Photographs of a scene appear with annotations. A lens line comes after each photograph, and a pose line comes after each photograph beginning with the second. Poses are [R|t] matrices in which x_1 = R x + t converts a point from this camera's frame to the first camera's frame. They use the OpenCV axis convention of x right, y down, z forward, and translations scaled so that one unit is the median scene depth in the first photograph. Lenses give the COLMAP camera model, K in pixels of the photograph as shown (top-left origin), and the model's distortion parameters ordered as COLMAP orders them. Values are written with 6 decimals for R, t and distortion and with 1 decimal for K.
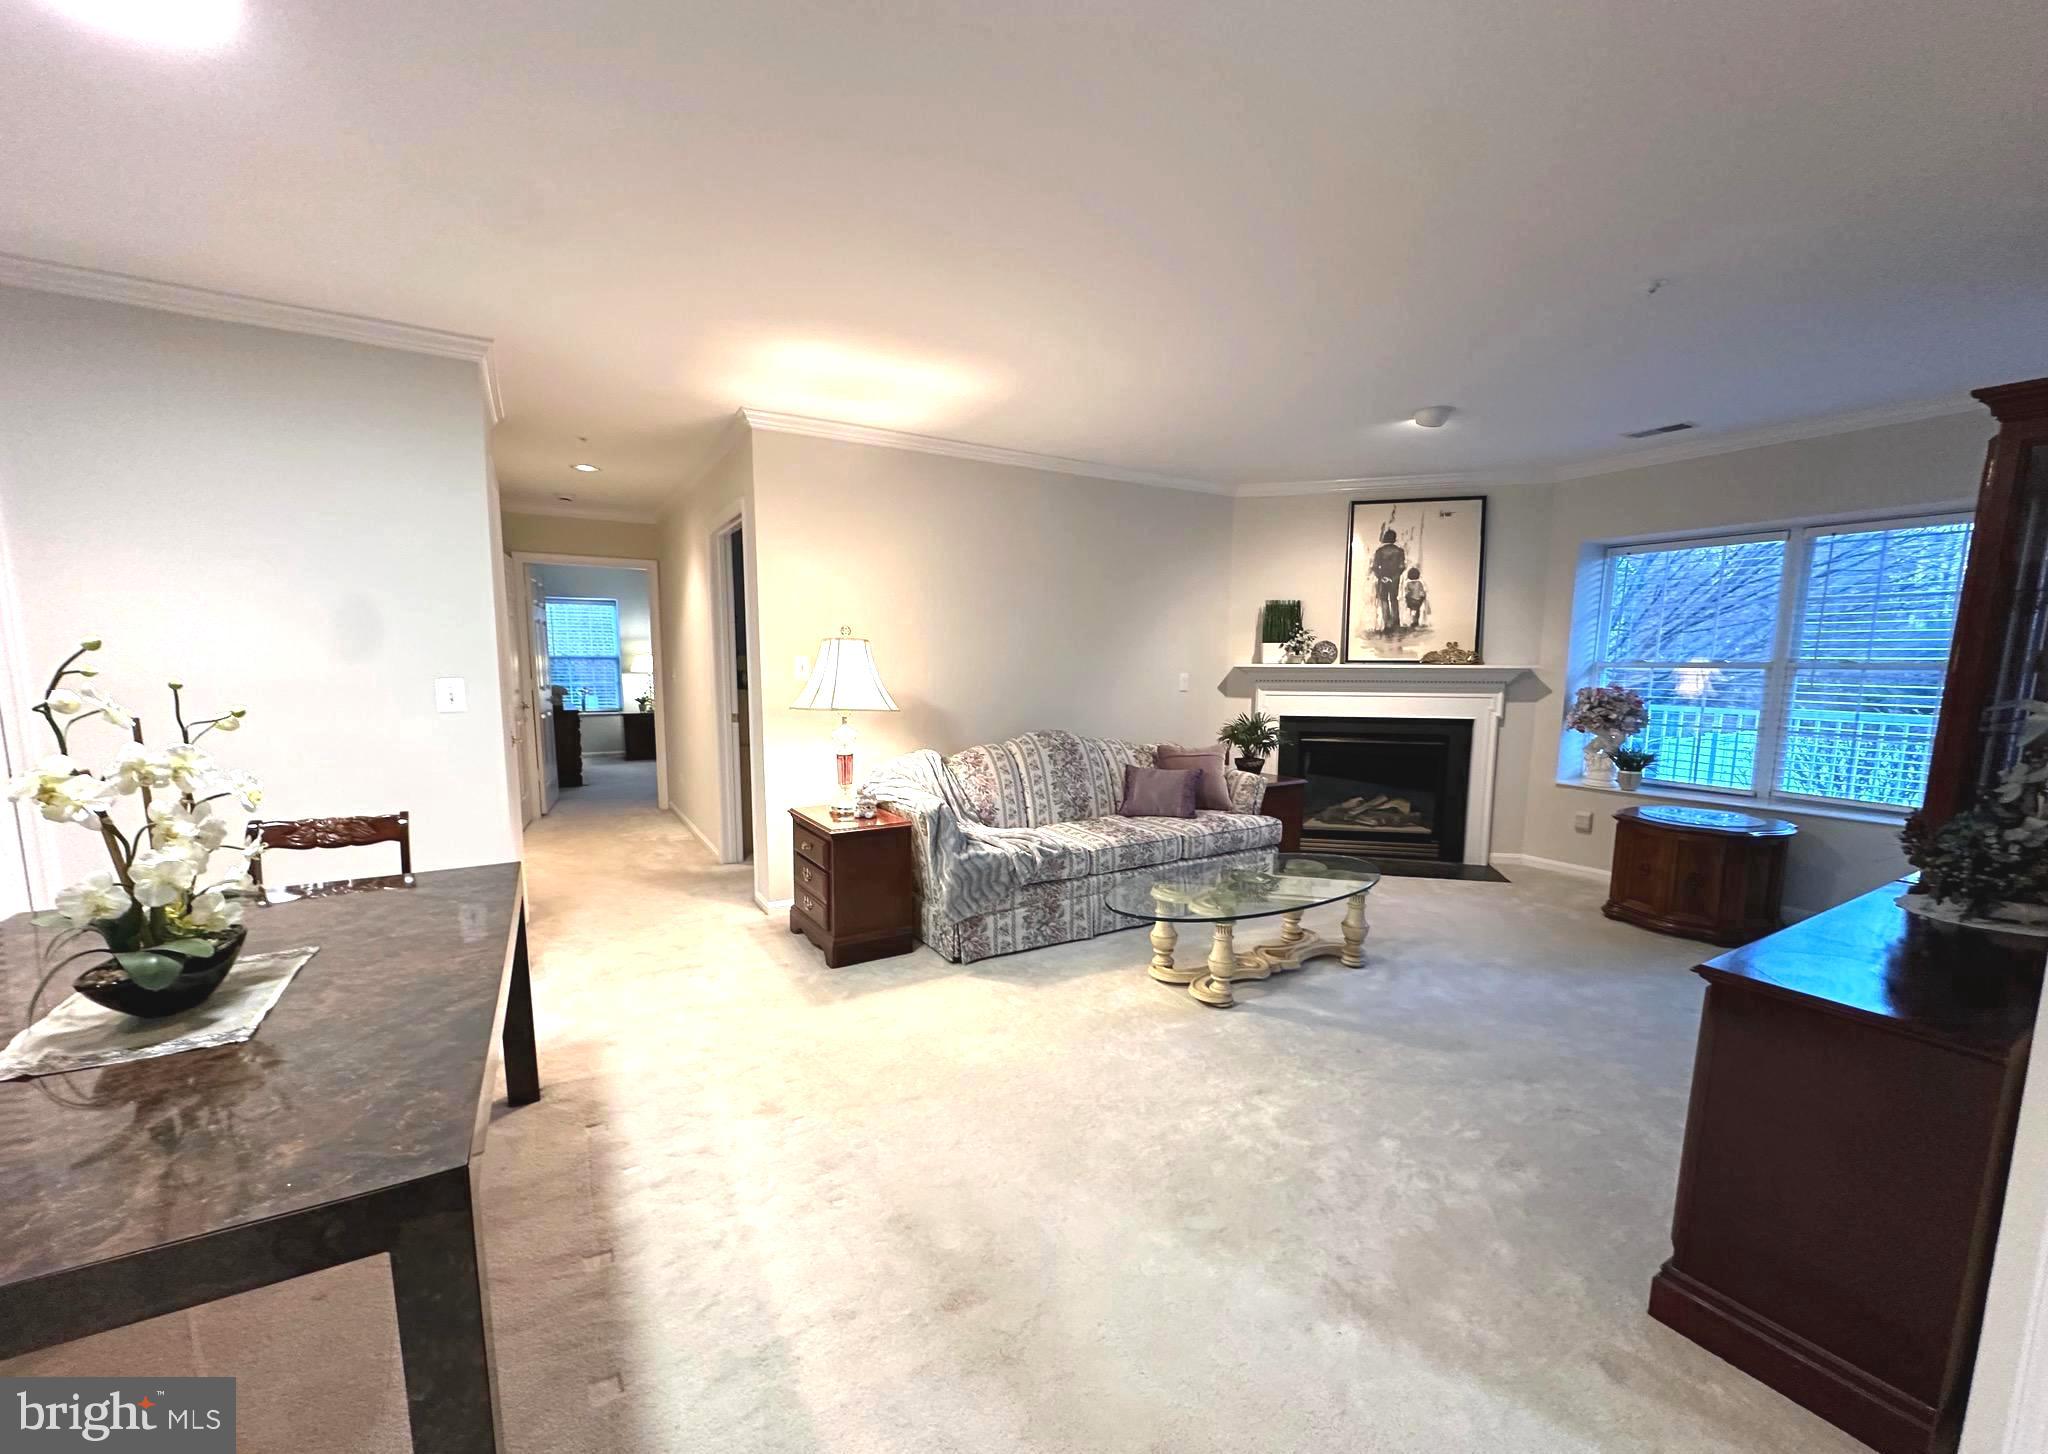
lens RADIAL K [[815.1, 0, 1025.7], [0, 815.1, 765.4], [0, 0, 1]] dist [-0.001353, -0.000538]
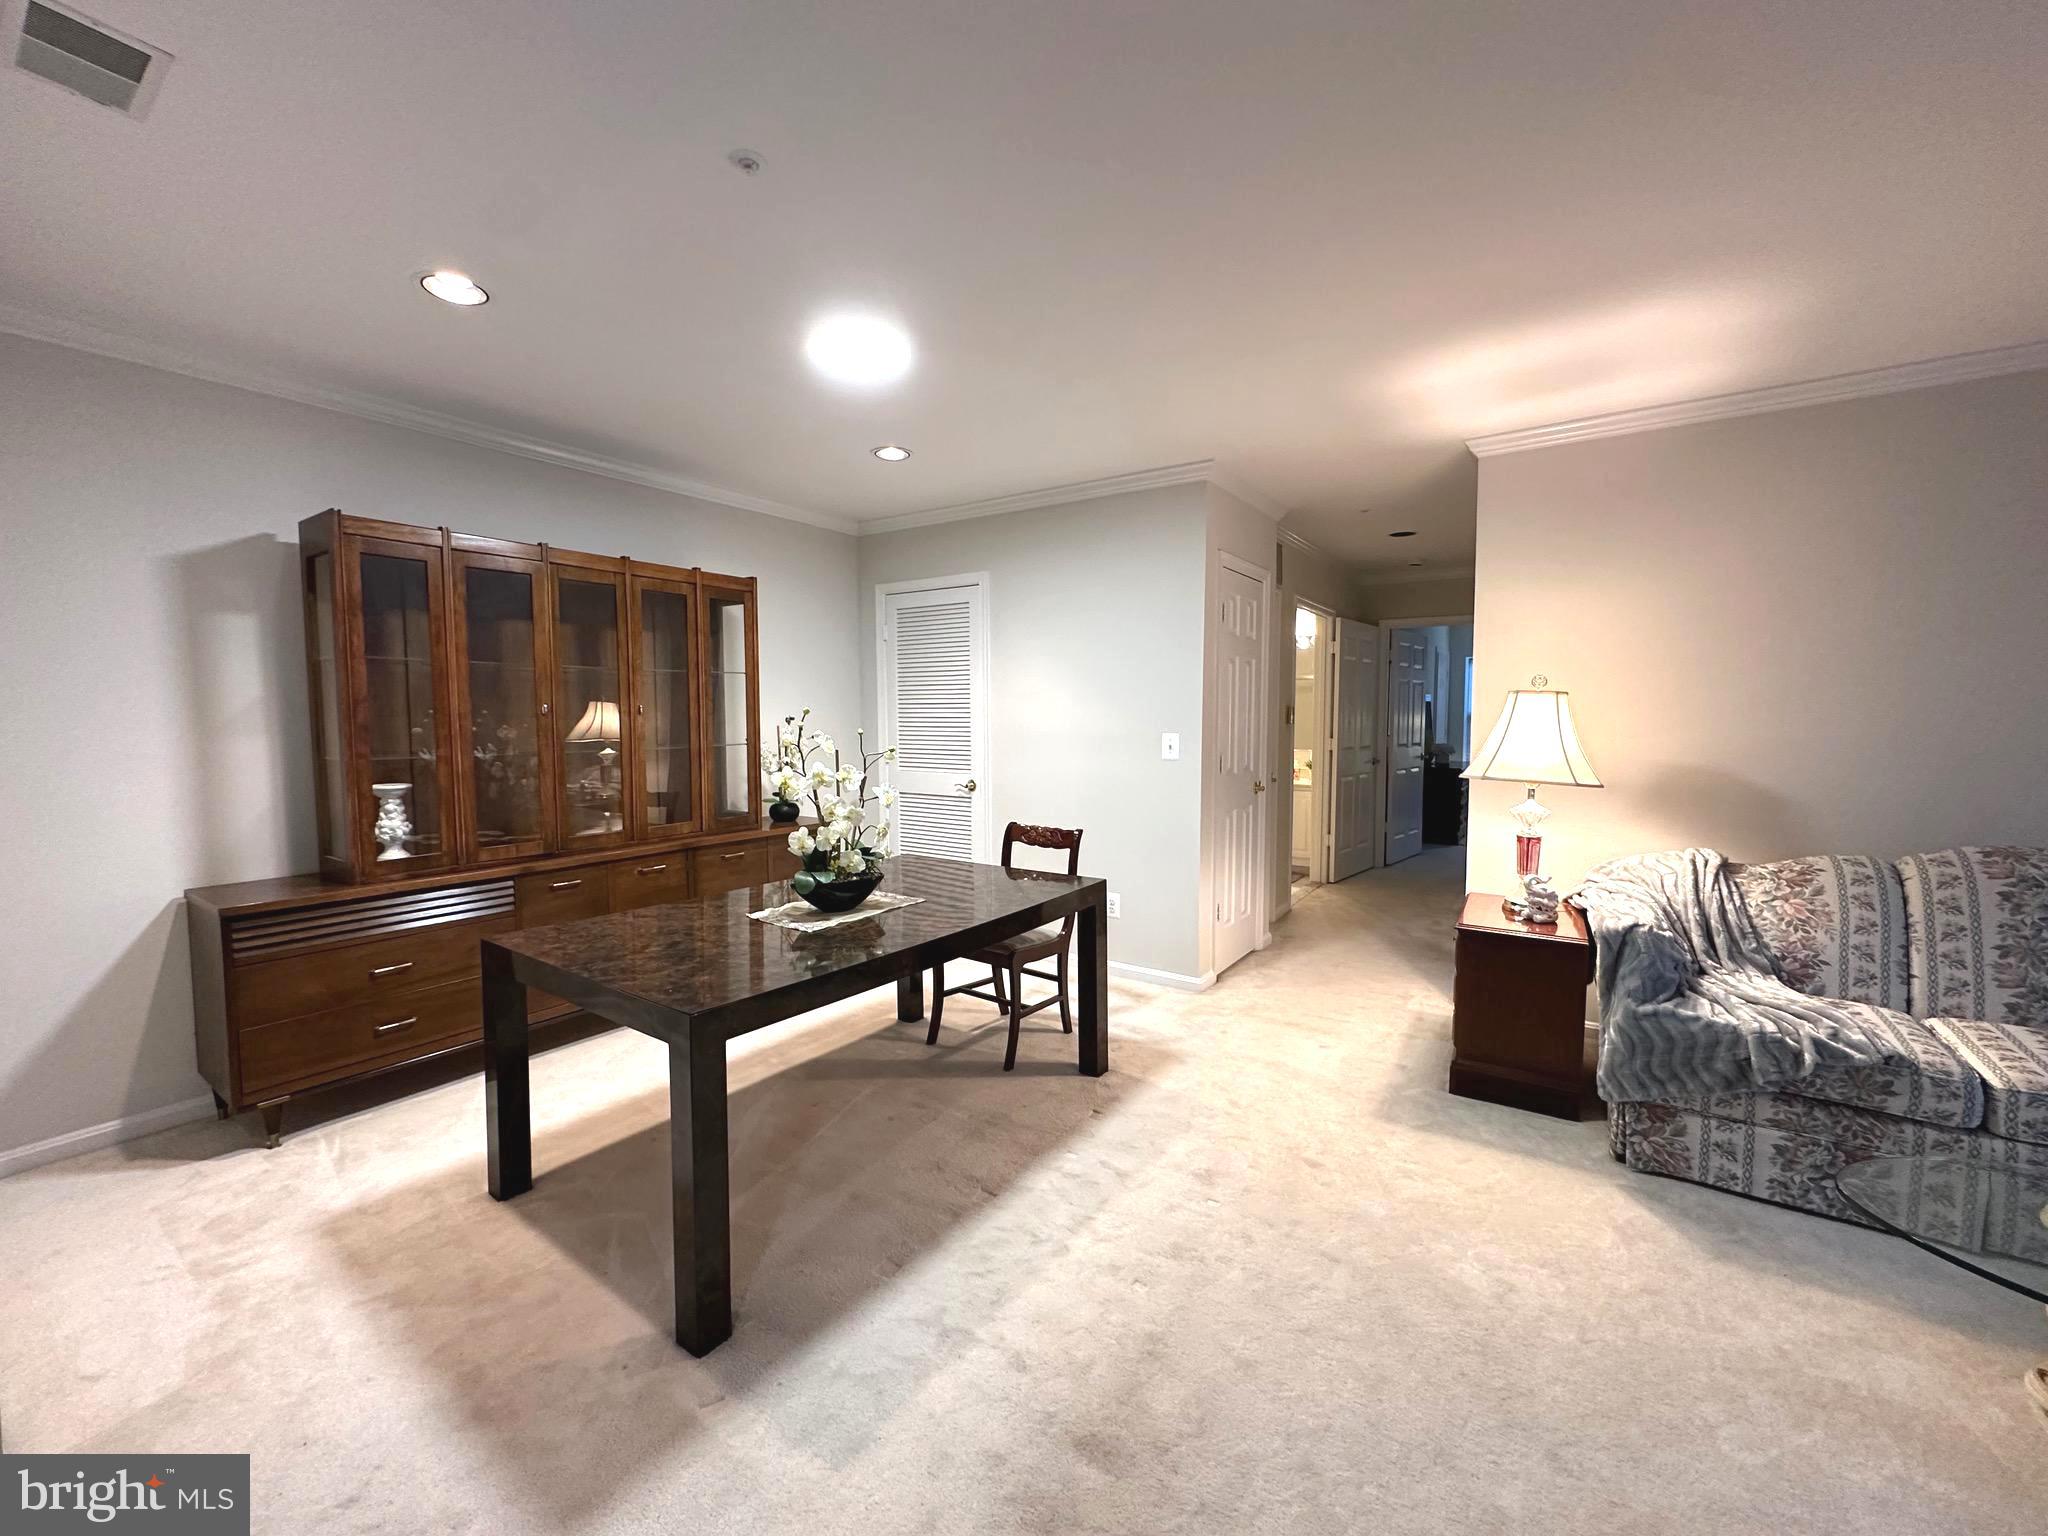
lens RADIAL K [[816.0, 0, 1021.8], [0, 816.0, 764.6], [0, 0, 1]] dist [-0.003463, 0.000538]
pose [[0.413198, 0.048518, -0.909348, 0.281063], [-0.114495, 0.993423, 0.000978, -0.026528], [0.903415, 0.103712, 0.416035, 0.215416]]
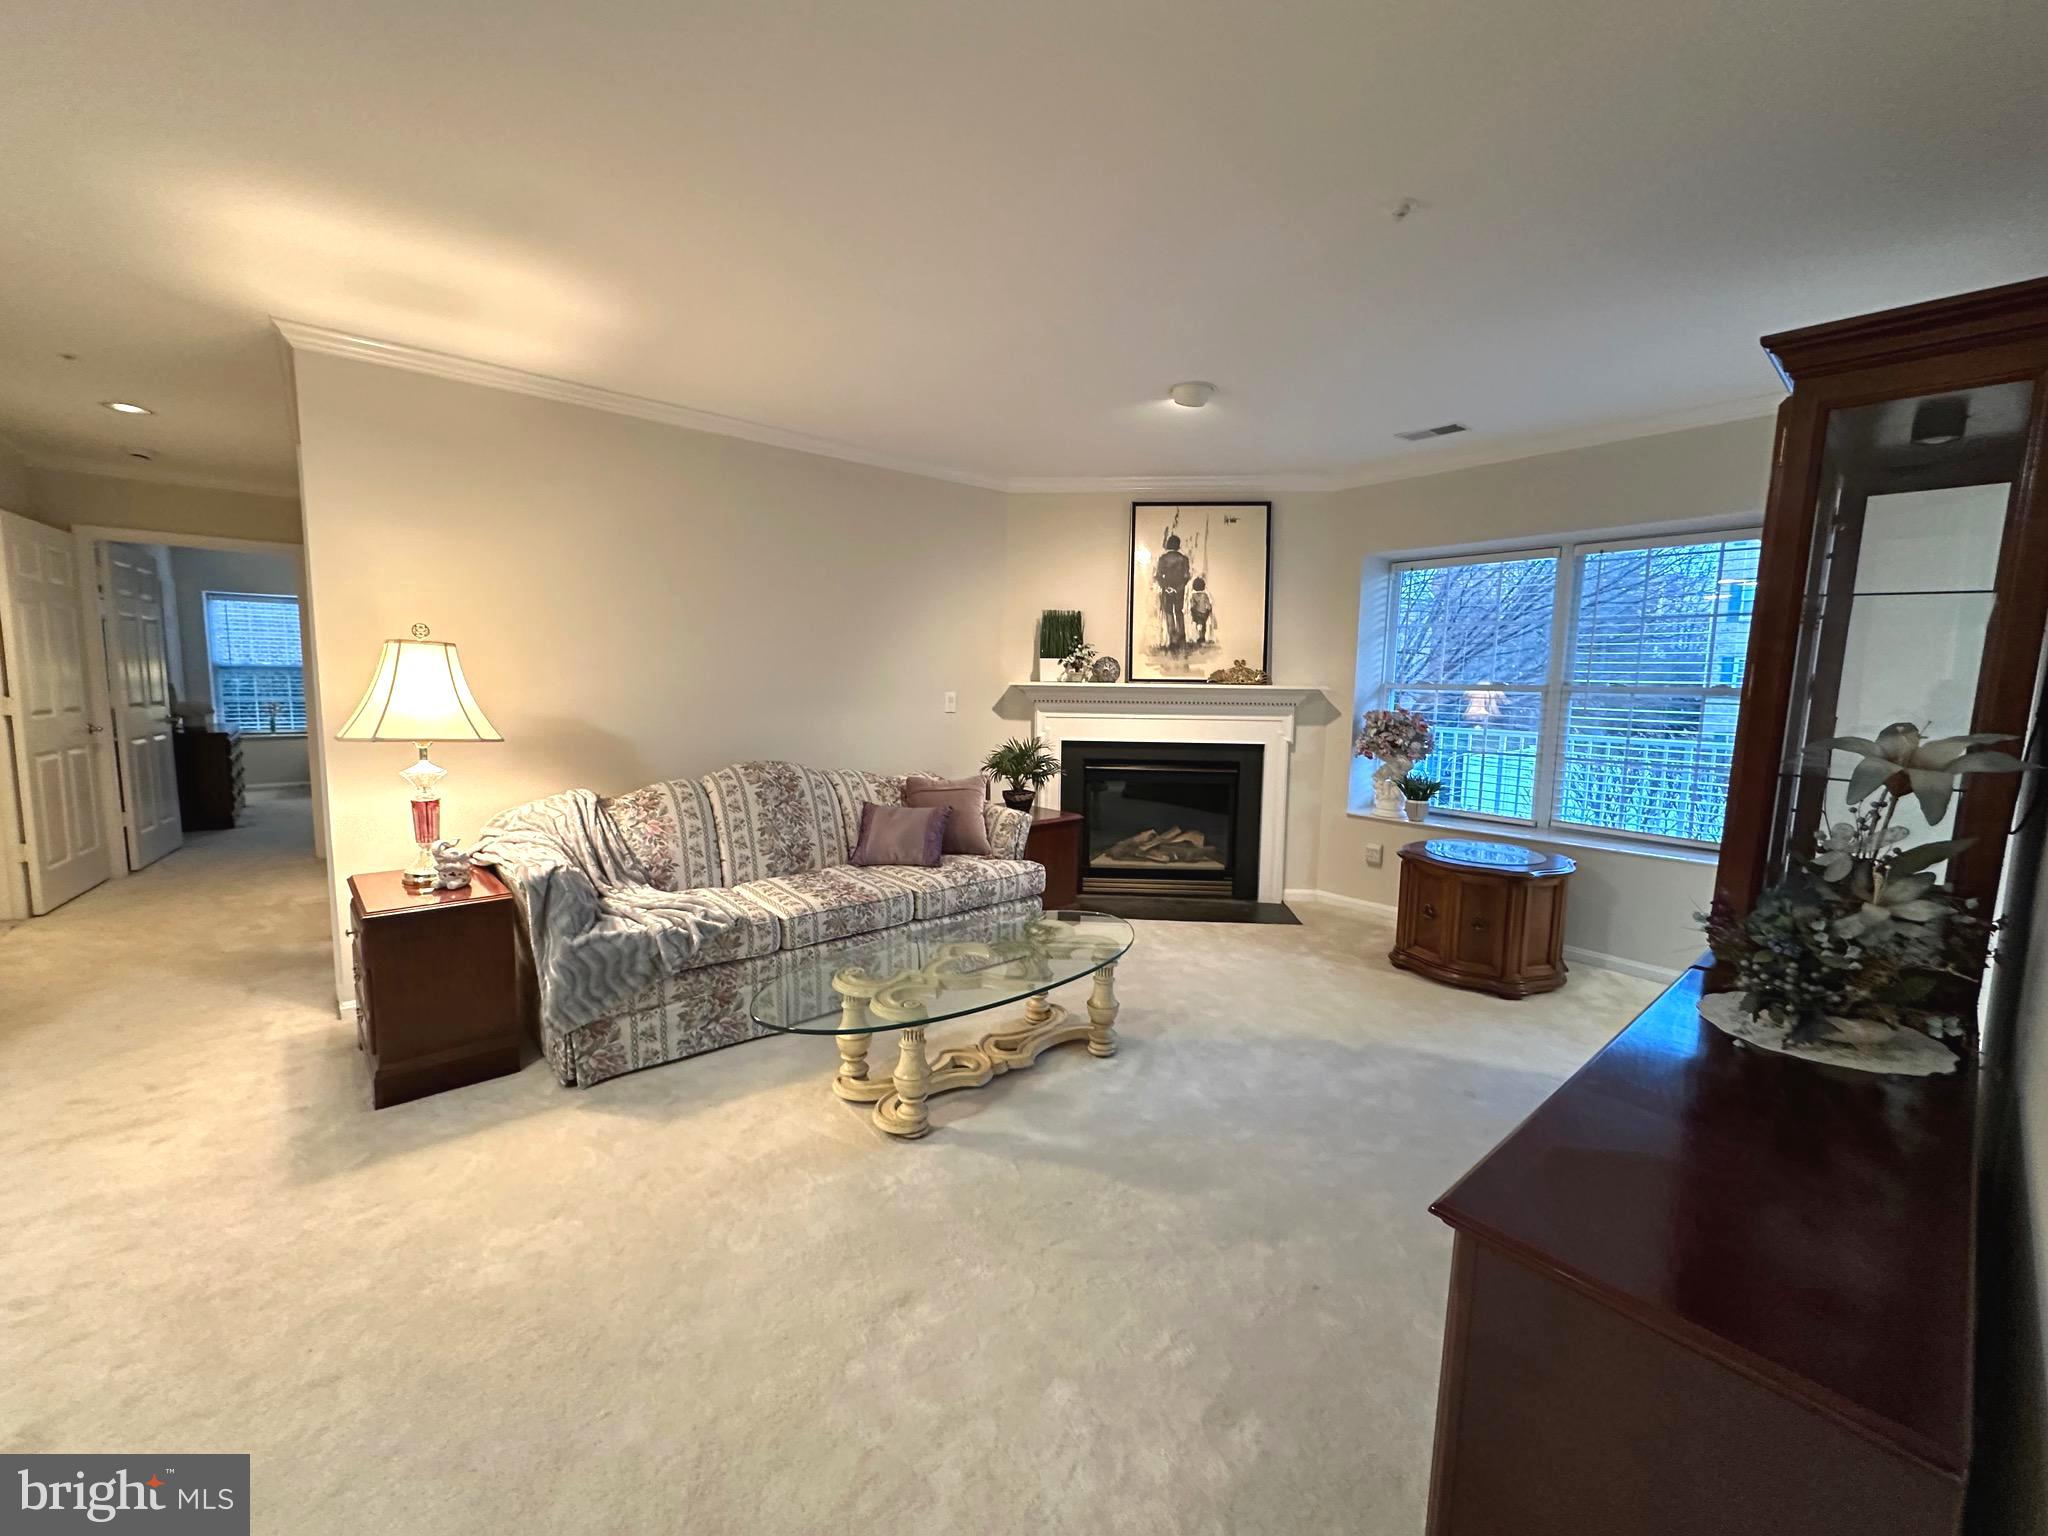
lens RADIAL K [[816.0, 0, 1025.9], [0, 816.0, 765.3], [0, 0, 1]] dist [-0.003463, 0.000538]
pose [[0.985847, -0.007665, 0.167474, 0.178509], [0.011283, 0.999723, -0.020664, -0.023164], [-0.167269, 0.022262, 0.985660, 0.190472]]
